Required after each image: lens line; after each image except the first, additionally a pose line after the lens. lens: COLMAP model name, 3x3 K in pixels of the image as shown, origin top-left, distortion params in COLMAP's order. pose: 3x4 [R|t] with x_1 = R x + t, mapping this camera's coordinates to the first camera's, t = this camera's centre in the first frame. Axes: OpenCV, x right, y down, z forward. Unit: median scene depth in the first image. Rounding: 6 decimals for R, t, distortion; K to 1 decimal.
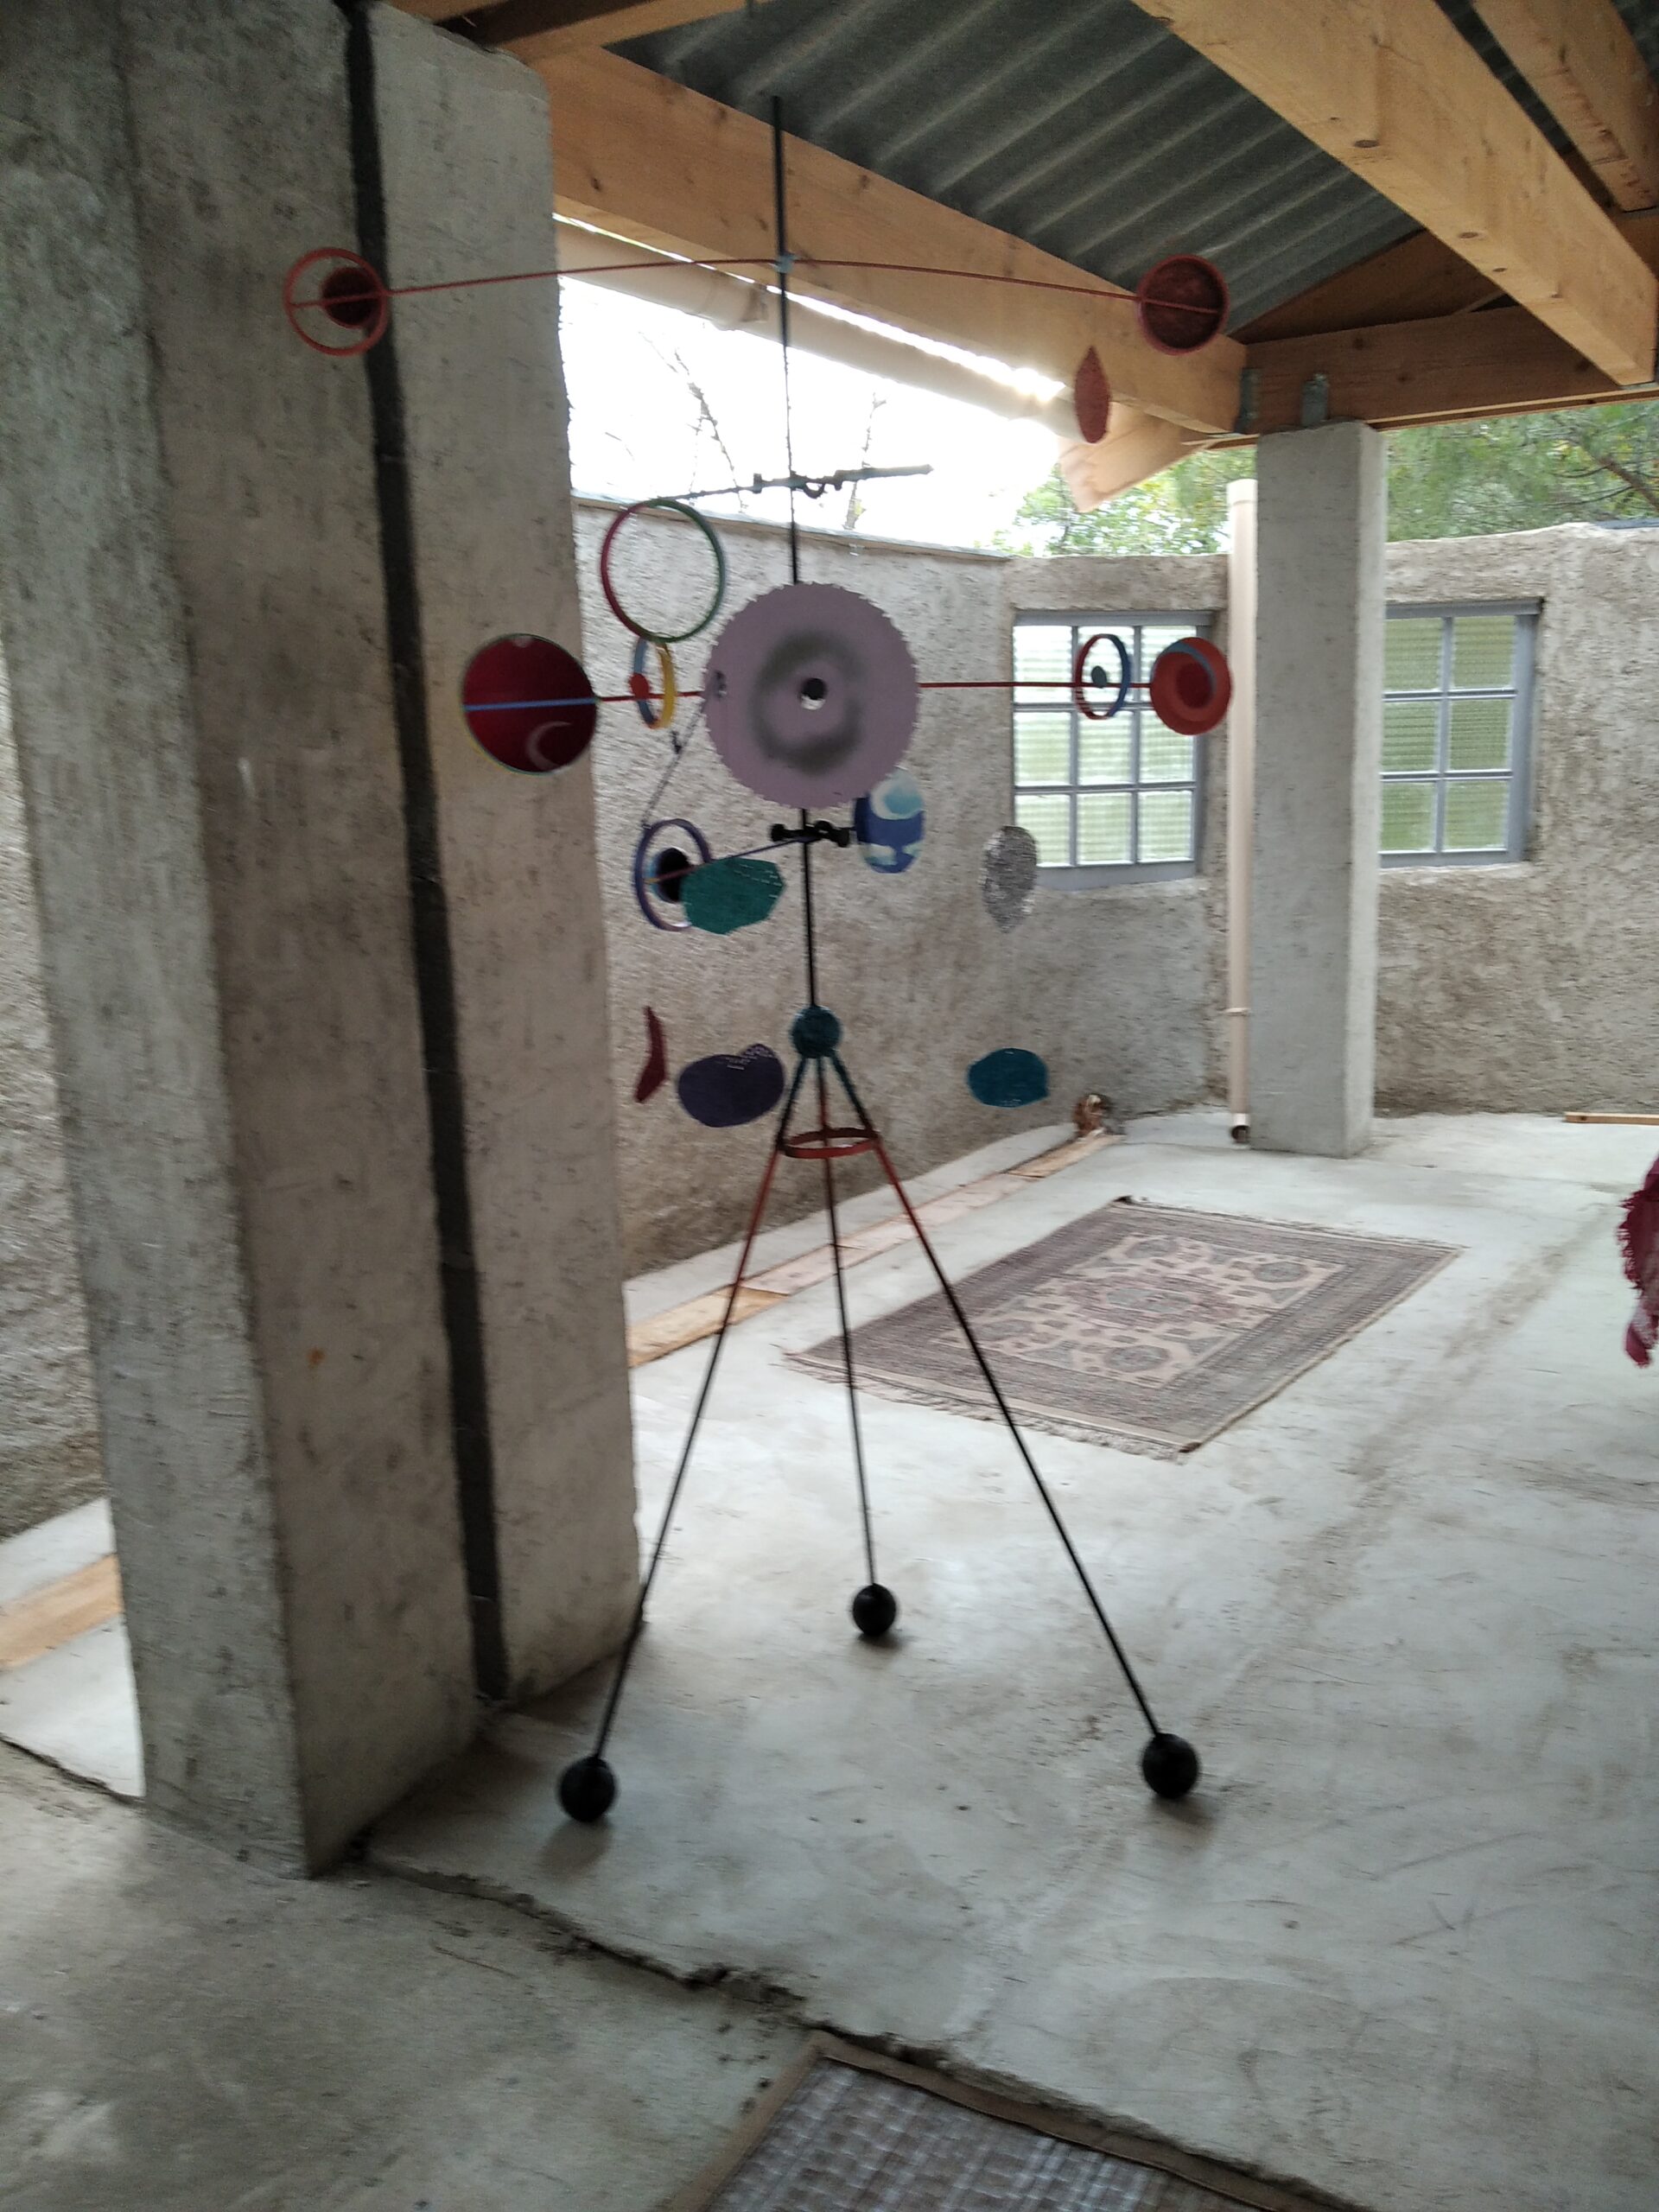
lens RADIAL K [[1815.1, 0, 829.5], [0, 1815.1, 1106.0], [0, 0, 1]] dist [0.135269, -0.236048]
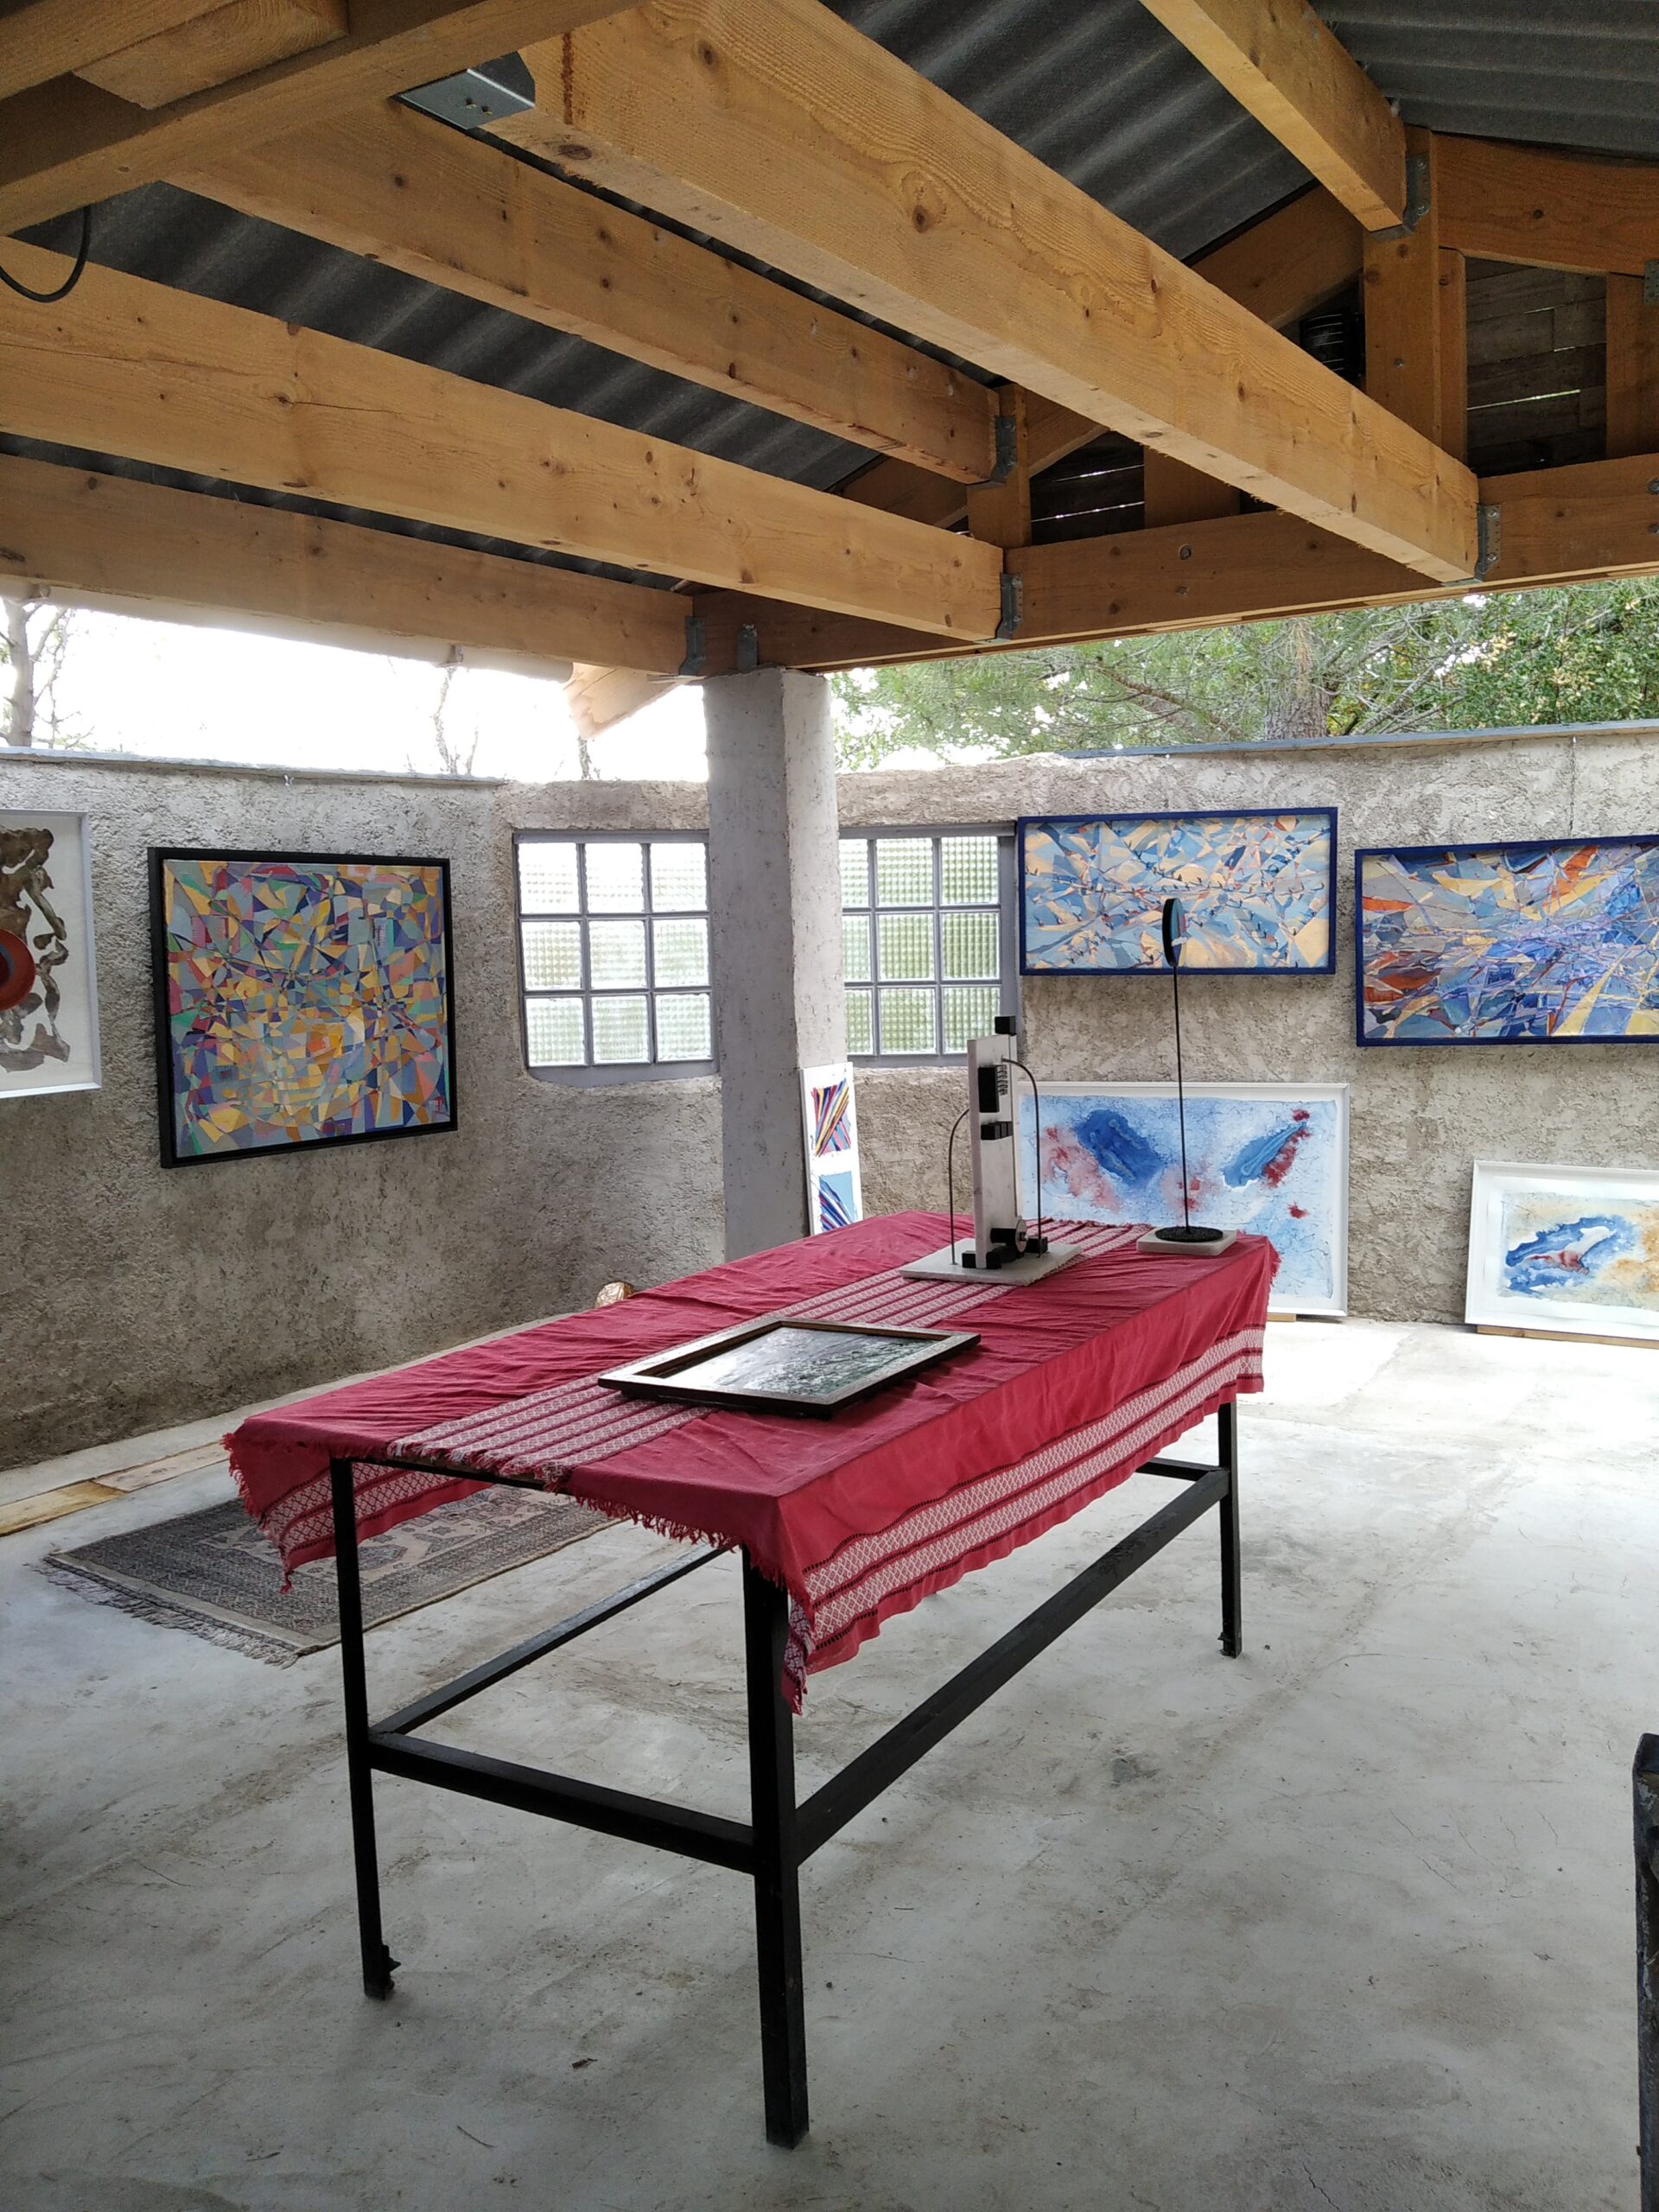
lens RADIAL K [[1807.8, 0, 840.5], [0, 1807.8, 1109.5], [0, 0, 1]] dist [0.132131, -0.231928]
pose [[0.999901, 0.002285, -0.013896, 0.299356], [-0.003390, 0.996789, -0.080006, -0.022954], [0.013668, 0.080045, 0.996698, -0.040344]]
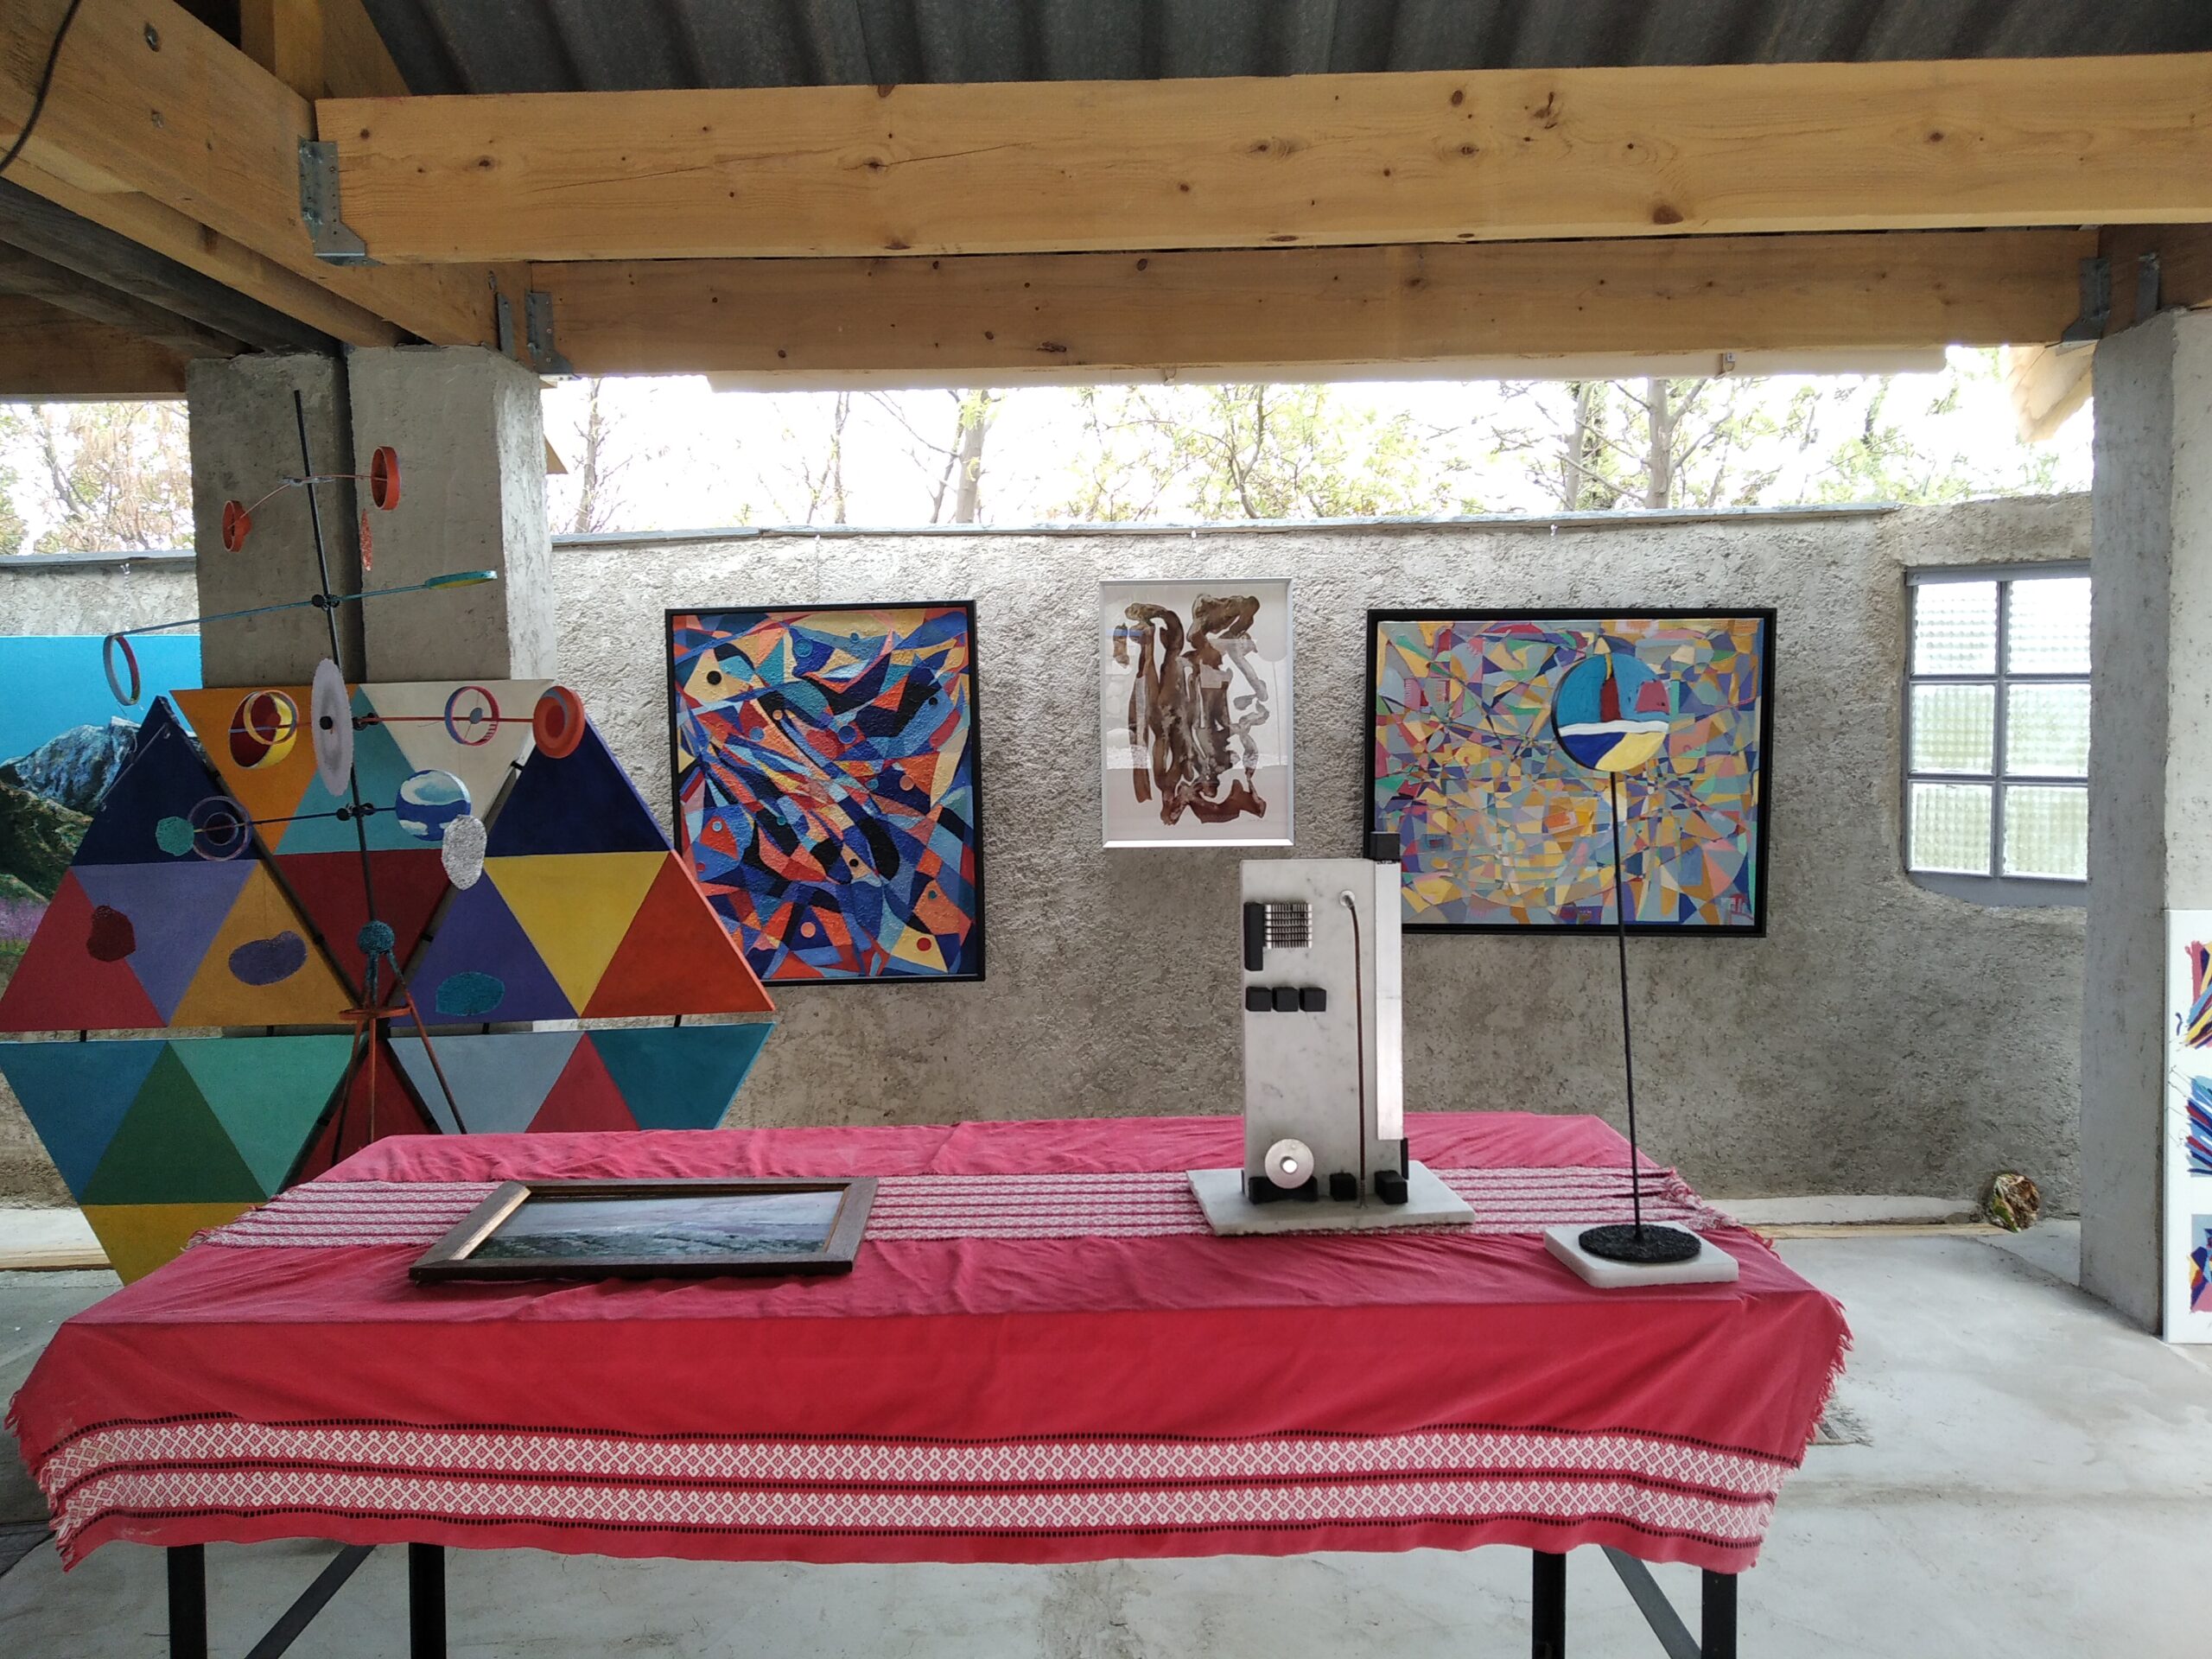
lens RADIAL K [[1807.8, 0, 1114.2], [0, 1807.8, 816.3], [0, 0, 1]] dist [0.132131, -0.231928]
pose [[0.519177, 0.071992, -0.851629, 0.622843], [-0.162814, 0.986529, -0.015861, -0.083931], [0.839015, 0.146892, 0.523905, 0.266750]]
